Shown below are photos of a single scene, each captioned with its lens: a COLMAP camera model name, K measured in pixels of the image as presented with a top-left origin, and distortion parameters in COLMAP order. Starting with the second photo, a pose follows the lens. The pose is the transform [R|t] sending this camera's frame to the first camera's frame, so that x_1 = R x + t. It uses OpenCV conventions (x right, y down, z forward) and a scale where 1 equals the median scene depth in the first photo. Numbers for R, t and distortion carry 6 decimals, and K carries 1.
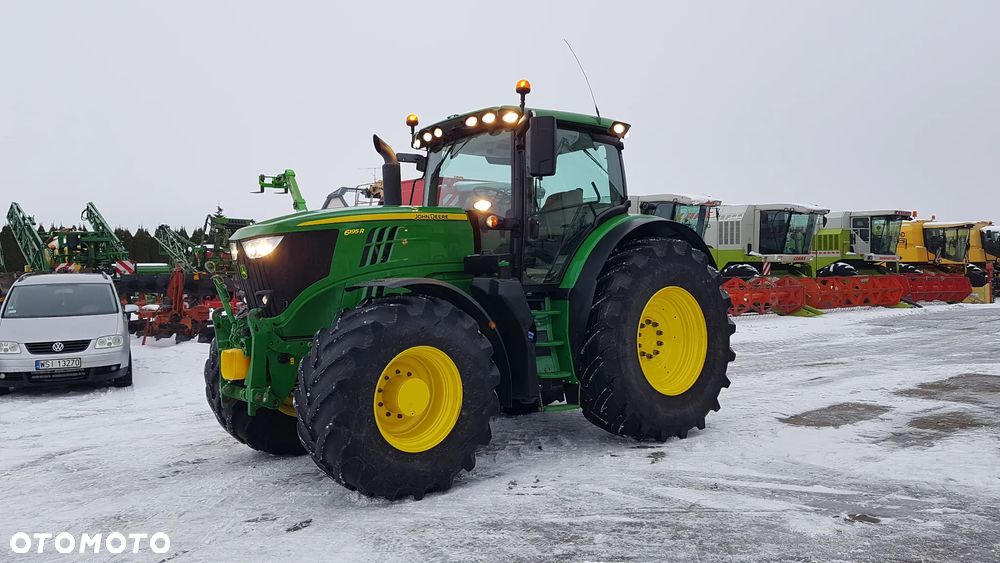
lens RADIAL K [[776.4, 0, 504.3], [0, 776.4, 274.3], [0, 0, 1]] dist [0.058586, -0.096272]
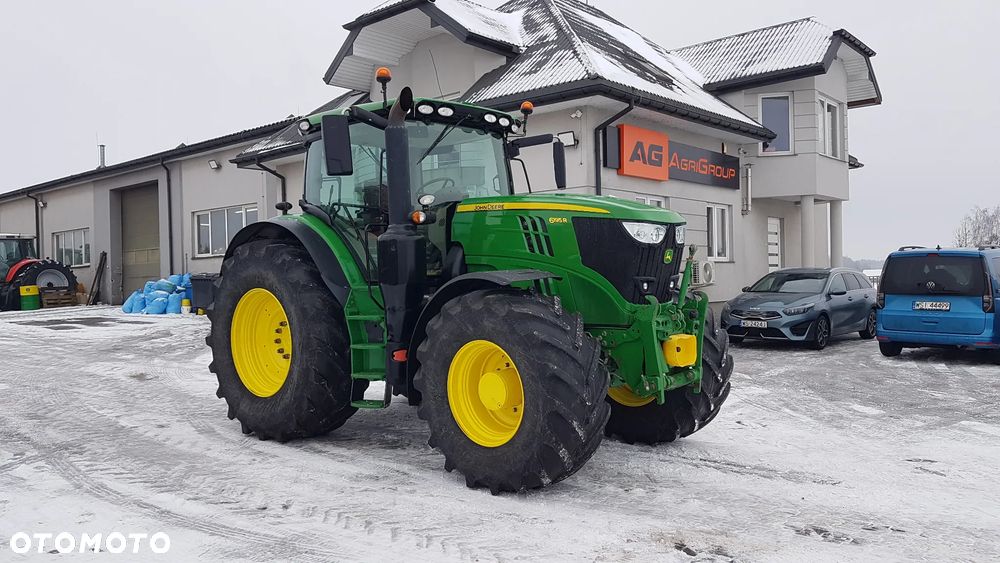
lens RADIAL K [[776.4, 0, 497.3], [0, 776.4, 283.4], [0, 0, 1]] dist [0.058586, -0.096272]
pose [[-0.154185, -0.000562, 0.988042, -1.078893], [0.016018, 0.999867, 0.003068, 0.020527], [-0.987912, 0.016299, -0.154155, 1.163964]]
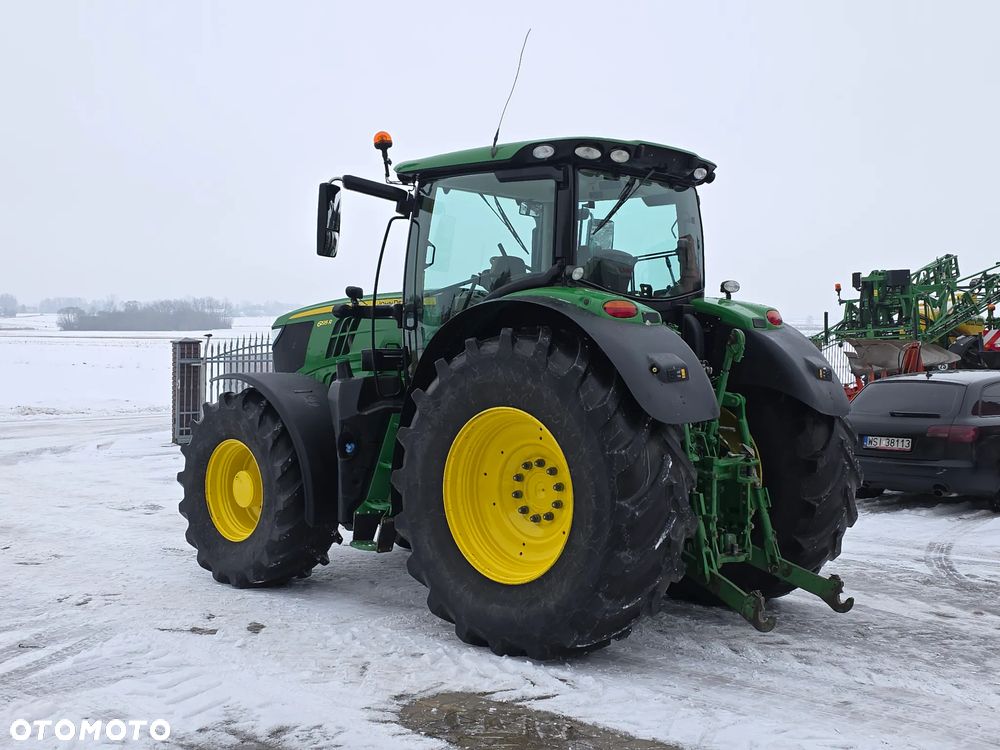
lens RADIAL K [[1174.5, 0, 488.3], [0, 1174.5, 351.6], [0, 0, 1]] dist [0.060374, 0.000000]
pose [[0.127873, 0.032182, -0.991268, 1.177448], [-0.006971, 0.999478, 0.031549, -0.059603], [0.991766, 0.002876, 0.128031, 0.902335]]
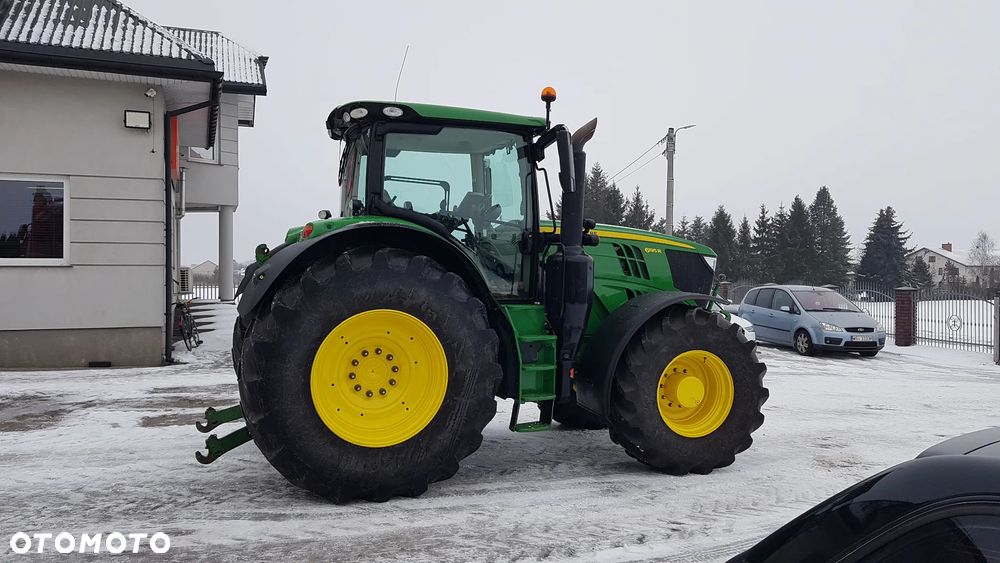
lens RADIAL K [[776.4, 0, 501.7], [0, 776.4, 284.8], [0, 0, 1]] dist [0.058586, -0.096272]
pose [[-0.941824, -0.006616, 0.336041, -0.395808], [-0.003184, 0.999937, 0.010763, -0.009844], [-0.336091, 0.009067, -0.941786, 2.043573]]
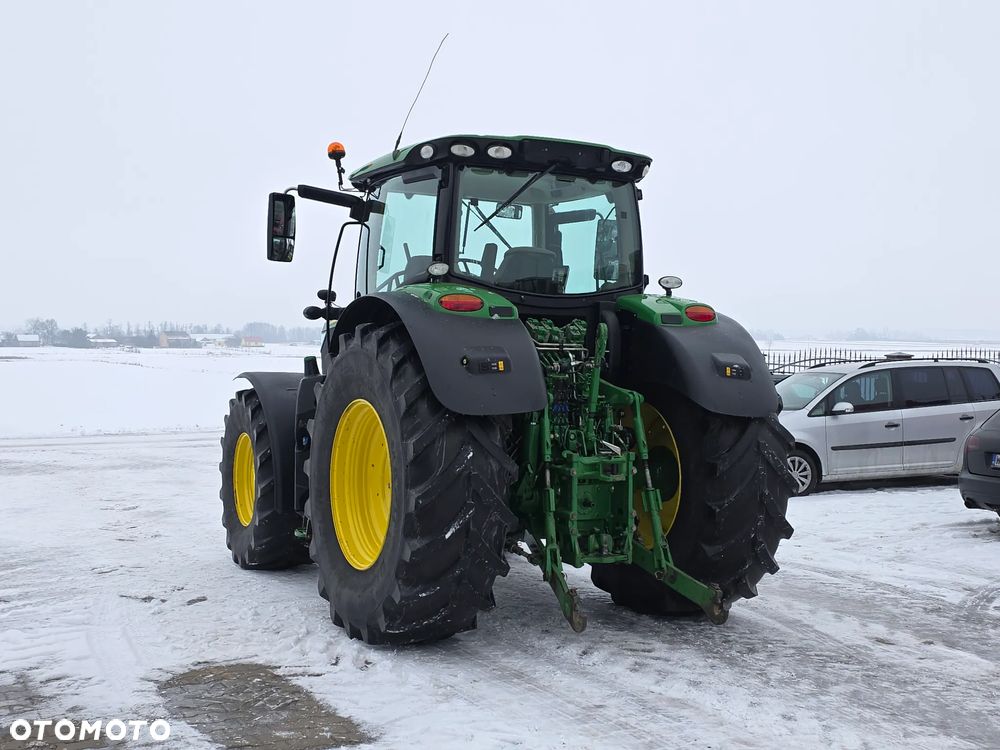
lens RADIAL K [[1174.5, 0, 507.8], [0, 1174.5, 357.3], [0, 0, 1]] dist [0.060374, 0.000000]
pose [[-0.203798, 0.015078, -0.978897, 1.177742], [-0.002845, 0.999868, 0.015993, -0.035112], [0.979009, 0.006045, -0.203728, 1.367826]]
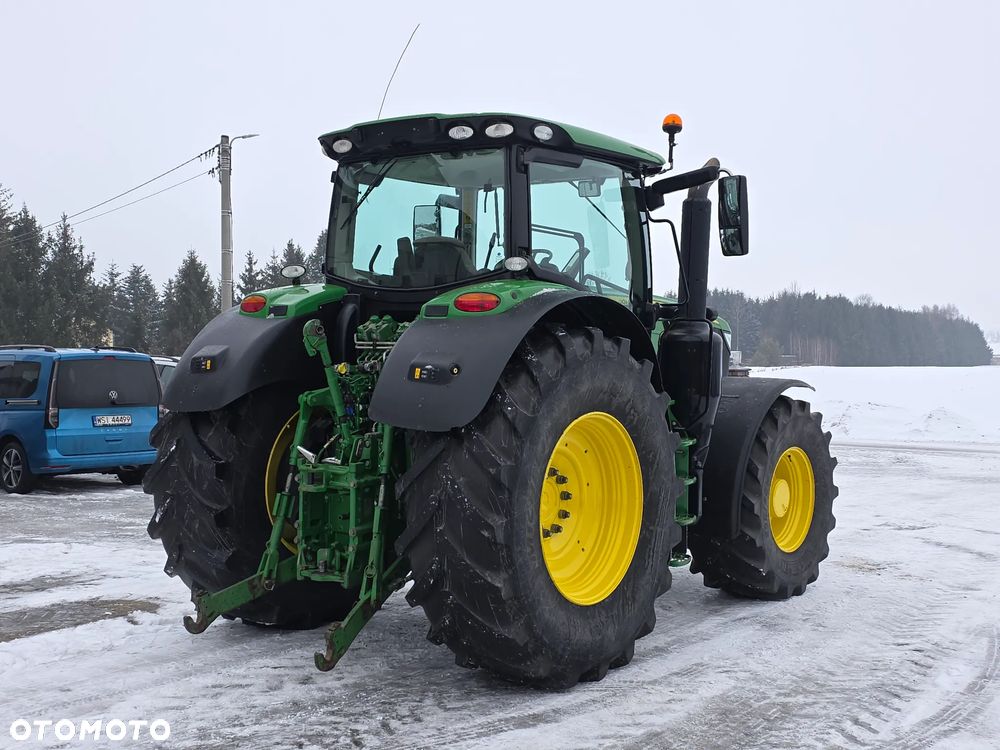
lens RADIAL K [[1174.5, 0, 503.6], [0, 1174.5, 377.1], [0, 0, 1]] dist [0.060374, 0.000000]
pose [[-0.972421, 0.018869, -0.232466, 0.267711], [0.014414, 0.999679, 0.020850, -0.020793], [0.232785, 0.016925, -0.972381, 2.162116]]
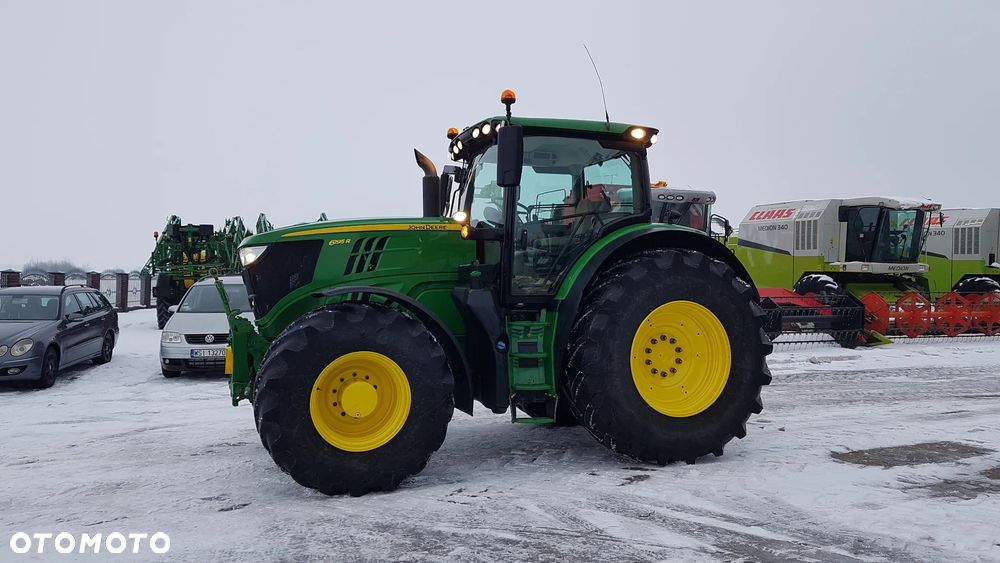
lens RADIAL K [[776.4, 0, 519.9], [0, 776.4, 286.3], [0, 0, 1]] dist [0.058586, -0.096272]
pose [[0.950184, 0.020240, -0.311032, 0.334670], [-0.017918, 0.999786, 0.010320, -0.008141], [0.311174, -0.004233, 0.950343, 0.053070]]
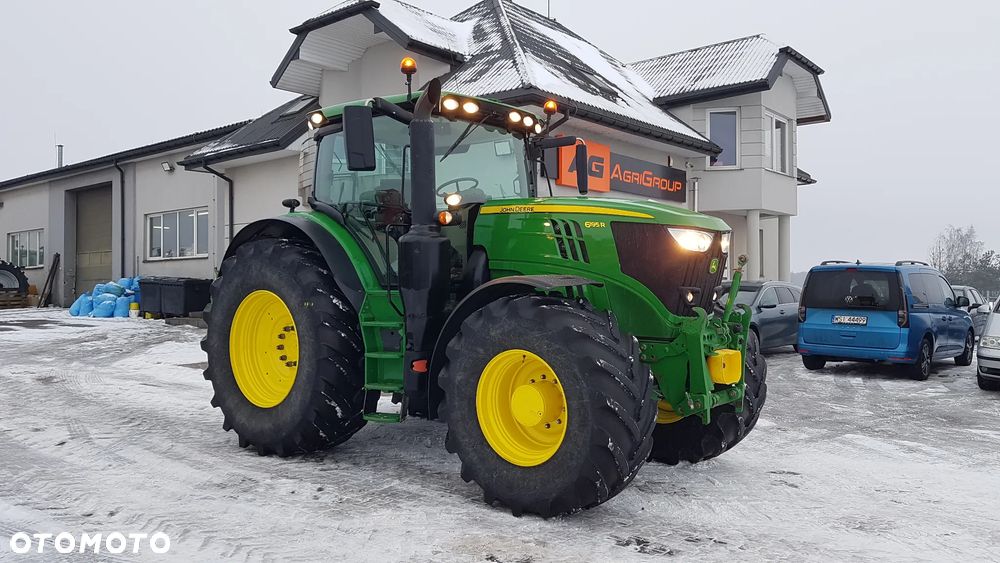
lens RADIAL K [[776.4, 0, 503.9], [0, 776.4, 279.6], [0, 0, 1]] dist [0.058586, -0.096272]
pose [[-0.182774, 0.013819, 0.983058, -1.092448], [-0.000836, 0.999899, -0.014212, 0.025944], [-0.983155, -0.003419, -0.182744, 1.029717]]
